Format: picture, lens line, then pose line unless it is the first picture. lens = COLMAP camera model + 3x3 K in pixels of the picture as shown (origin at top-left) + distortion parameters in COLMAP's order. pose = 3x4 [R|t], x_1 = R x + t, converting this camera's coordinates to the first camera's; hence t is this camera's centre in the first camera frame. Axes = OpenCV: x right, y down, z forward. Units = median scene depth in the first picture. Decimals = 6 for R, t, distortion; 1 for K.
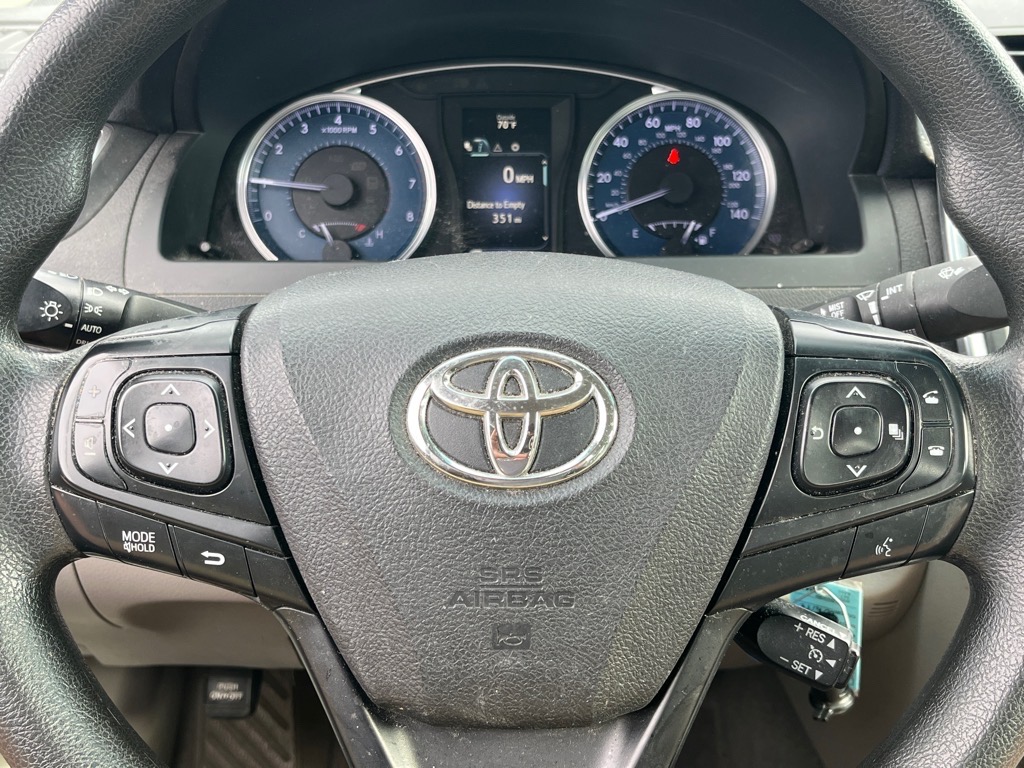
lens RADIAL K [[982.6, 0, 512.1], [0, 982.6, 401.0], [0, 0, 1]] dist [0.003356, -0.116193]
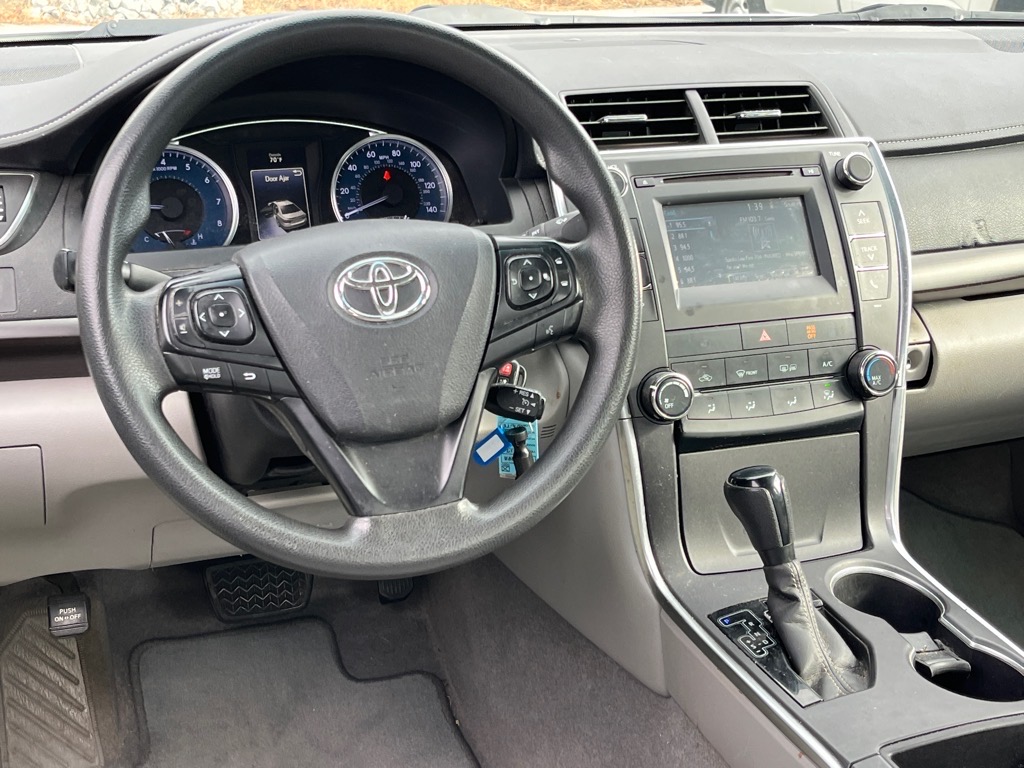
lens RADIAL K [[1409.1, 0, 512.0], [0, 1409.1, 384.0], [0, 0, 1]] dist [-0.024651, -0.044333]
pose [[0.927359, -0.099294, 0.360757, -0.907639], [0.139154, 0.986513, -0.086183, 0.549079], [-0.347334, 0.130123, 0.928669, -2.027368]]
